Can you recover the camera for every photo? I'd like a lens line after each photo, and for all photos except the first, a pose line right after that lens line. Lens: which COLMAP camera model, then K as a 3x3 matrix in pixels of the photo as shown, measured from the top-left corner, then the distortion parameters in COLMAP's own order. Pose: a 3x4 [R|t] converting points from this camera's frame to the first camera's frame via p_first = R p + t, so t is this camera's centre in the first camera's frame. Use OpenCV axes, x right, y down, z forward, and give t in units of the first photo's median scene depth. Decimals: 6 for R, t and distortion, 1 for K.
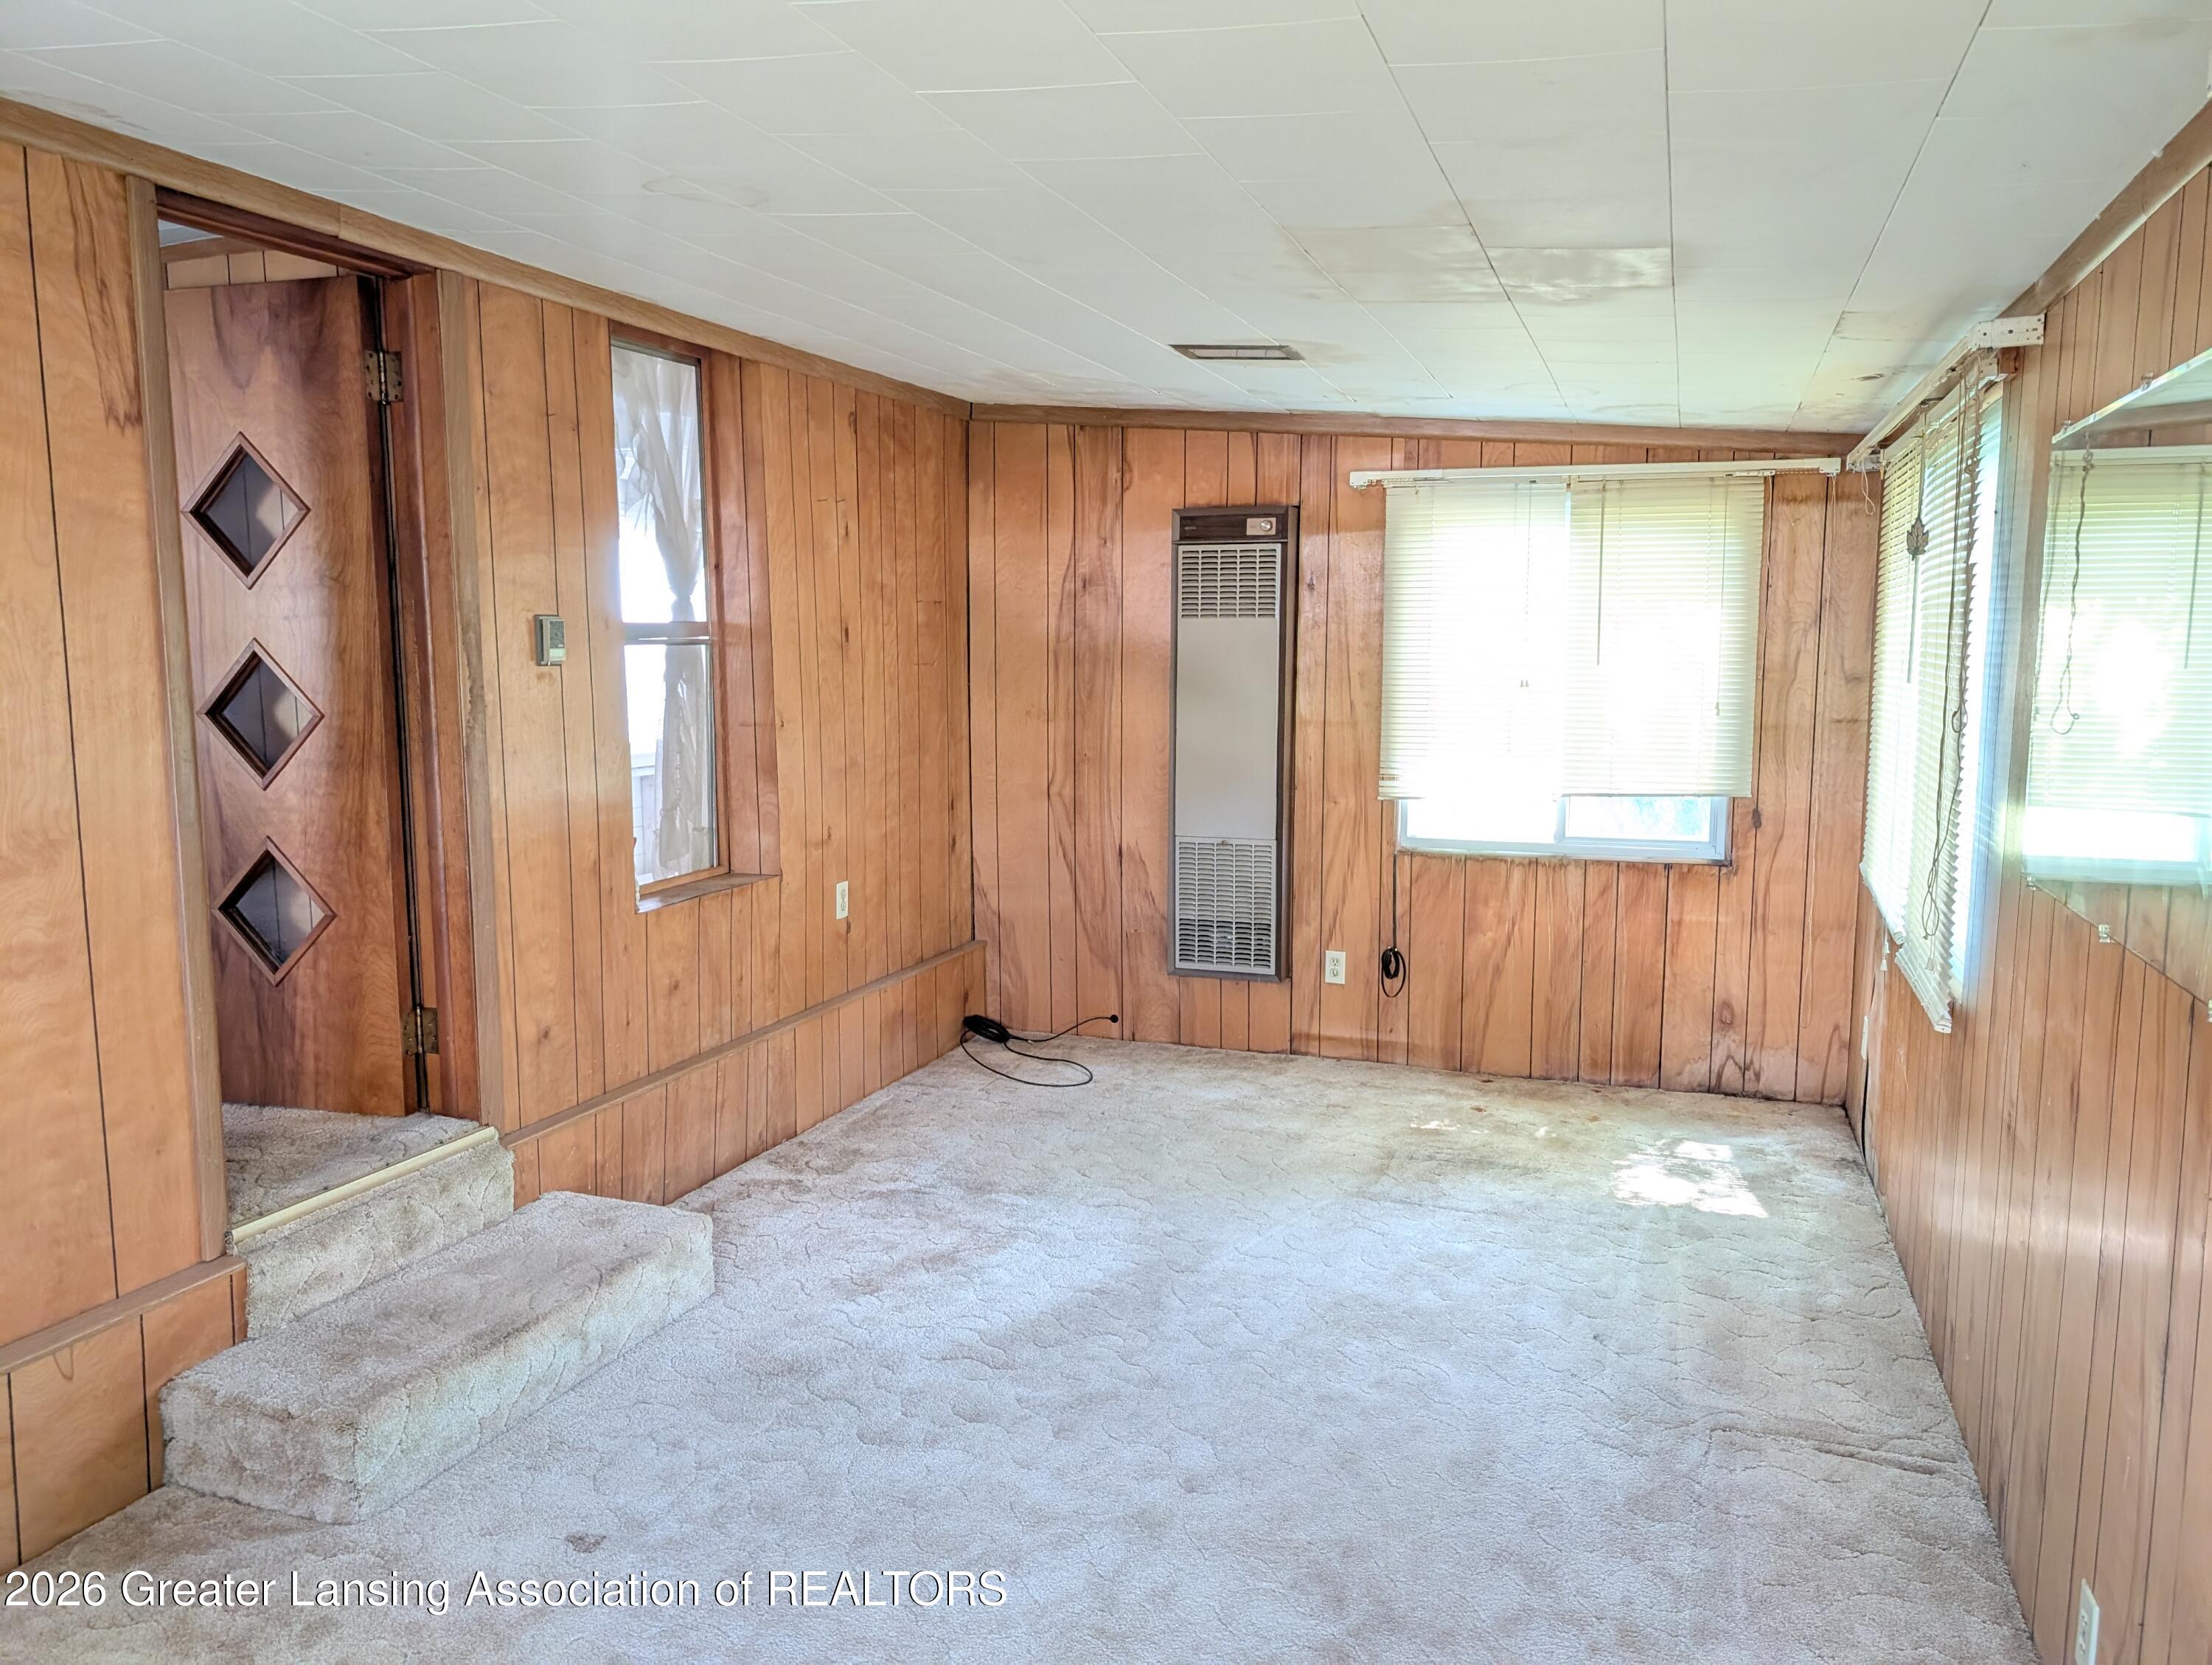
lens RADIAL K [[1609.6, 0, 1119.5], [0, 1609.6, 836.9], [0, 0, 1]] dist [0.067518, -0.039228]
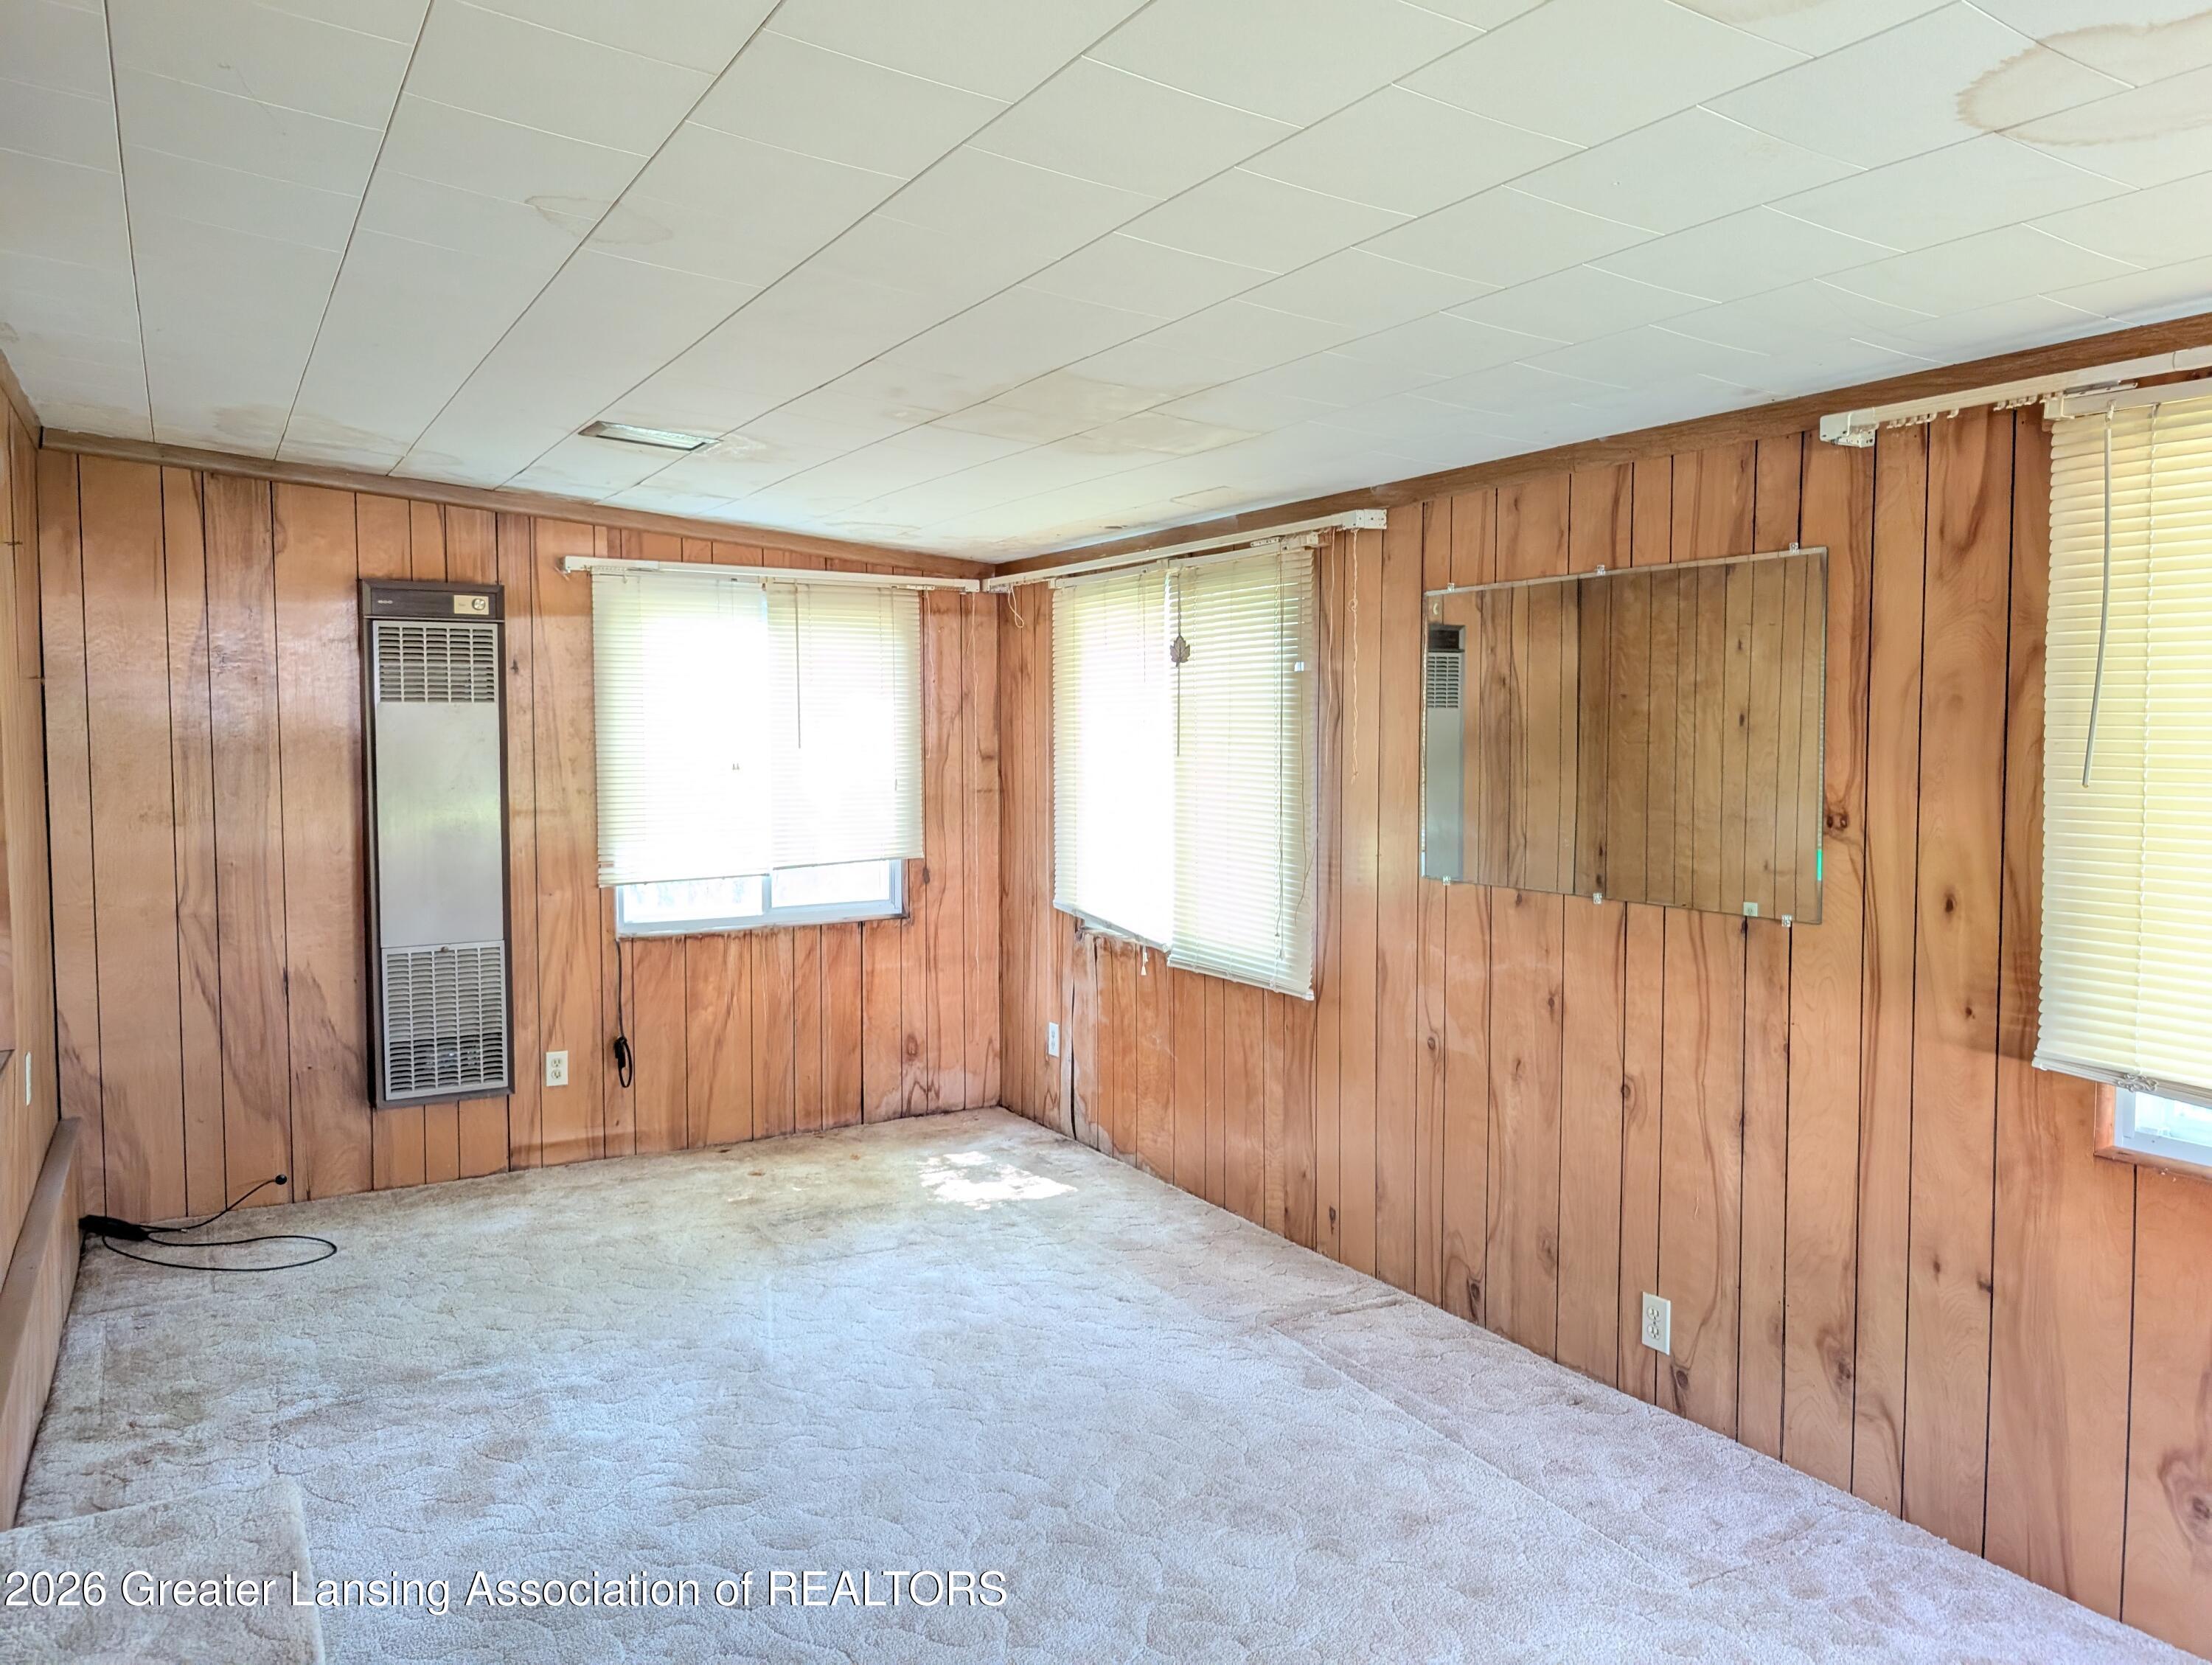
lens RADIAL K [[1609.6, 0, 1098.9], [0, 1609.6, 813.2], [0, 0, 1]] dist [0.067518, -0.039228]
pose [[0.661339, -0.045092, 0.748731, -0.385824], [0.098272, 0.994796, -0.026890, -0.012103], [-0.743622, 0.091363, 0.662329, 0.121171]]
